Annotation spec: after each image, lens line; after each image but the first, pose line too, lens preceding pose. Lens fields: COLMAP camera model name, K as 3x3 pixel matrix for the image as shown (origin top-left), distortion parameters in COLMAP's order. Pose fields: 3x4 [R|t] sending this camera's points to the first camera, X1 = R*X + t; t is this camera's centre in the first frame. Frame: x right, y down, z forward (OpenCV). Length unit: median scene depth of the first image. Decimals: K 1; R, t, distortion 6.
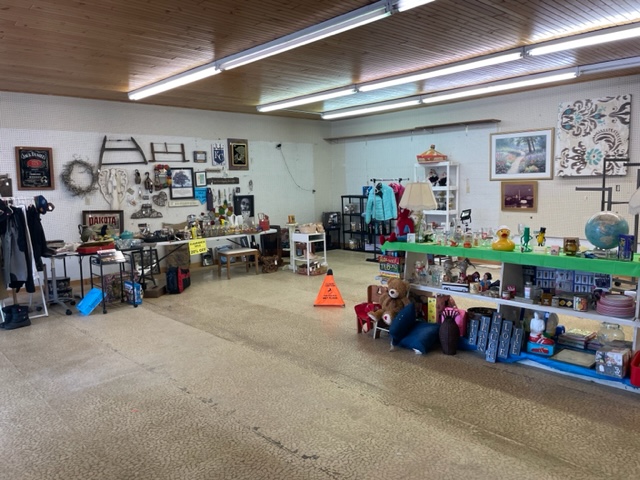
lens RADIAL K [[485.6, 0, 320.9], [0, 485.6, 241.0], [0, 0, 1]] dist [0.067479, -0.062701]
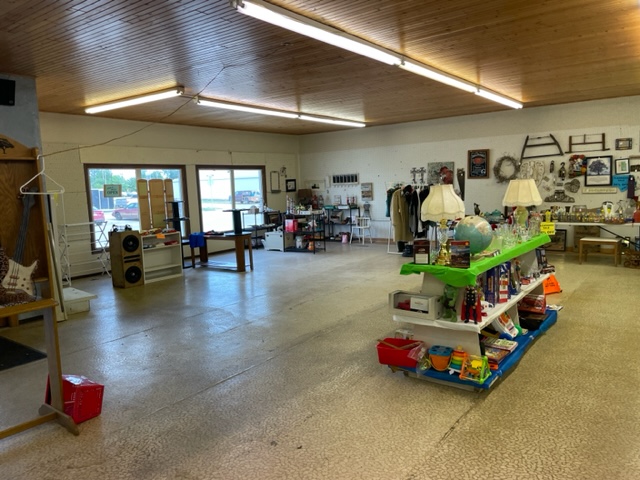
lens RADIAL K [[485.6, 0, 321.2], [0, 485.6, 239.6], [0, 0, 1]] dist [0.067479, -0.062701]
pose [[0.169138, 0.136020, -0.976161, 0.700707], [-0.090966, 0.988358, 0.121958, -0.049559], [0.981386, 0.068169, 0.179542, 0.241637]]
